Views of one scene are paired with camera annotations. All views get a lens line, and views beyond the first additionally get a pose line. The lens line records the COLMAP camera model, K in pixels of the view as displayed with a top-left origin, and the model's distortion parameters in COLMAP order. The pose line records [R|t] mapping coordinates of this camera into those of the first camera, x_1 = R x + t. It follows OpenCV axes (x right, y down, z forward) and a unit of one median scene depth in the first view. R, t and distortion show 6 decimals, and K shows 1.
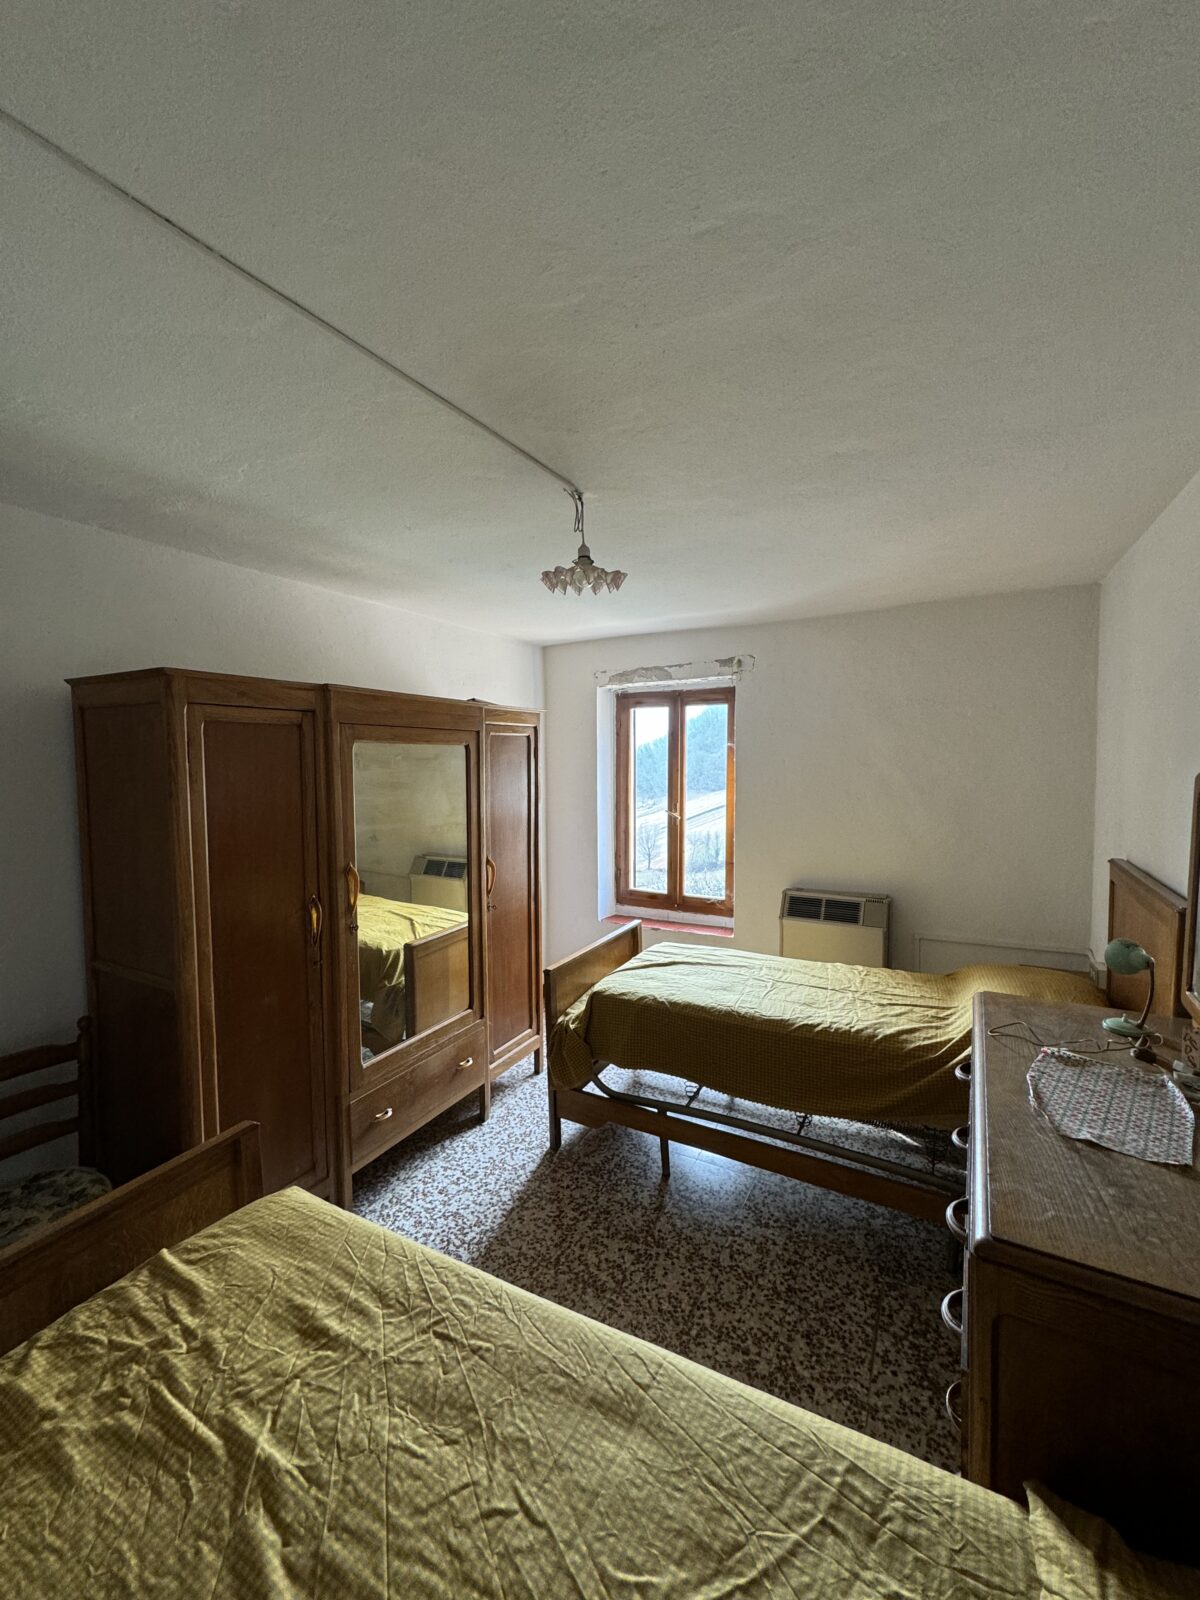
lens RADIAL K [[638.8, 0, 633.2], [0, 638.8, 791.1], [0, 0, 1]] dist [-0.004176, 0.000968]
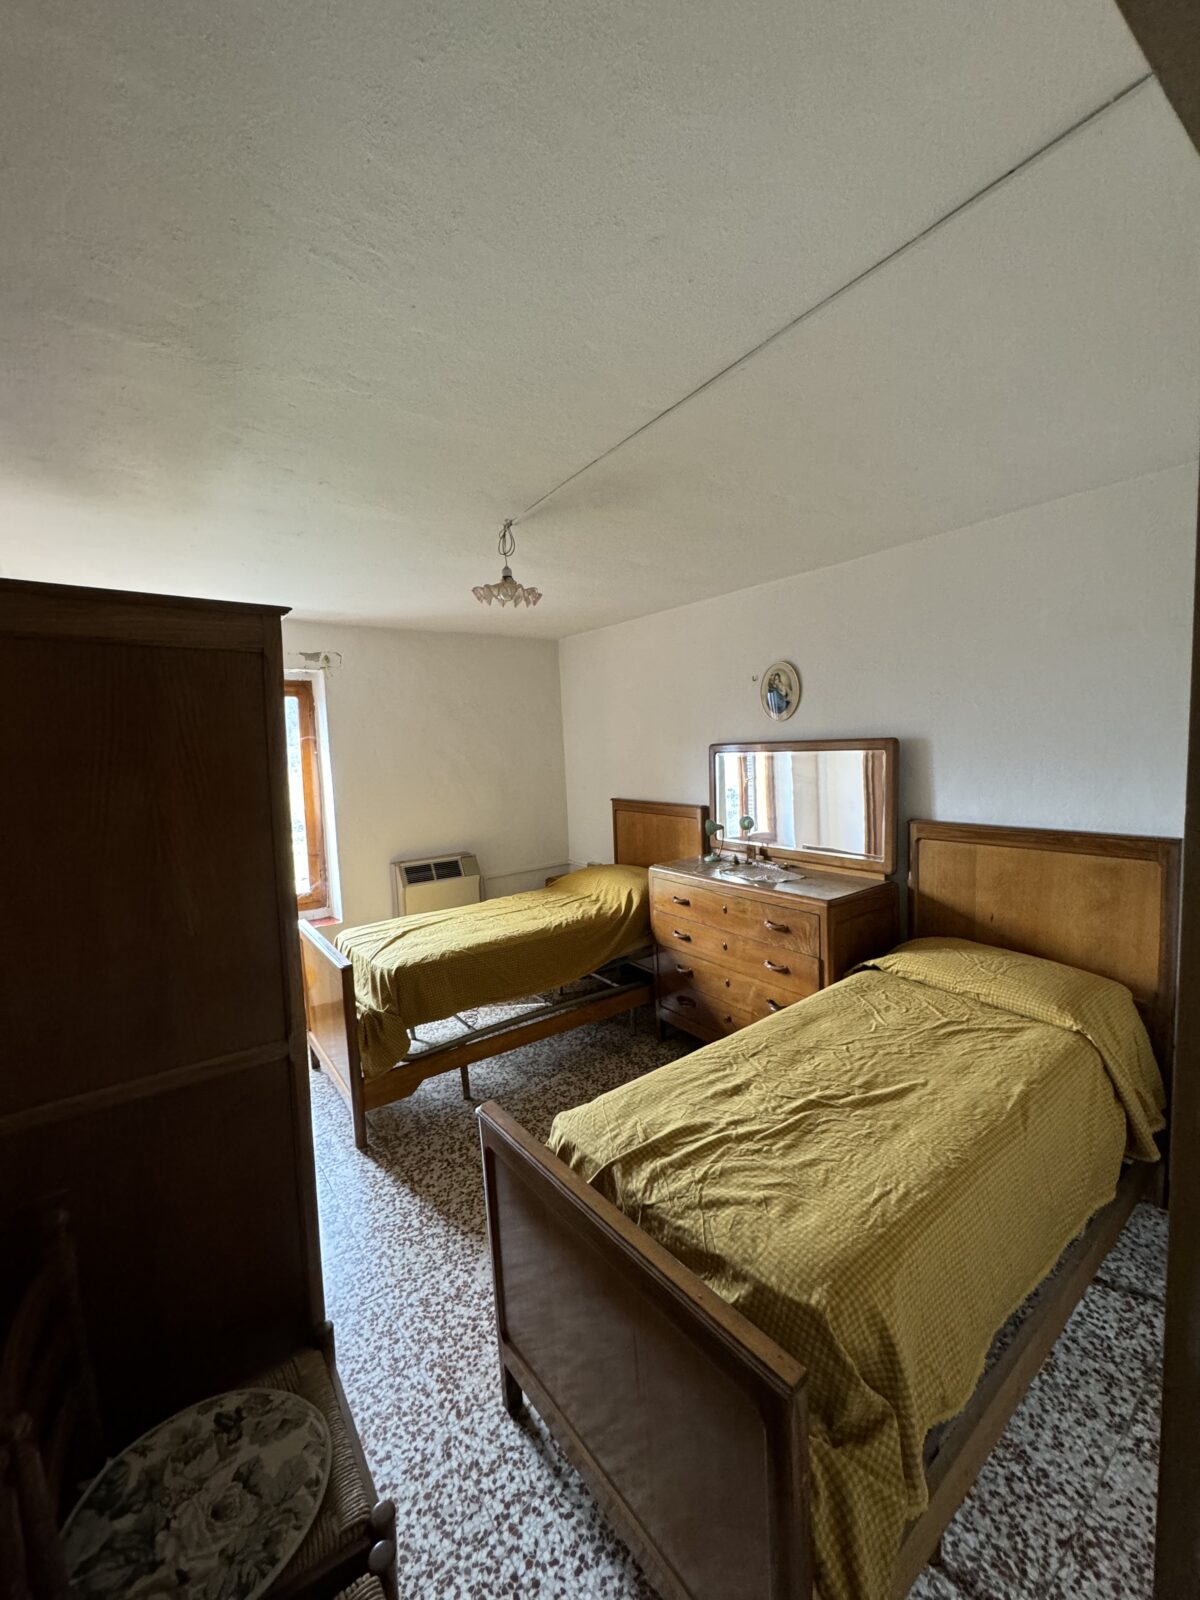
lens RADIAL K [[638.8, 0, 584.5], [0, 638.8, 791.6], [0, 0, 1]] dist [-0.004176, 0.000968]
pose [[0.431487, -0.068023, 0.899551, -0.878174], [0.077635, 0.996254, 0.038096, 0.011137], [-0.898773, 0.053399, 0.435151, 0.263574]]
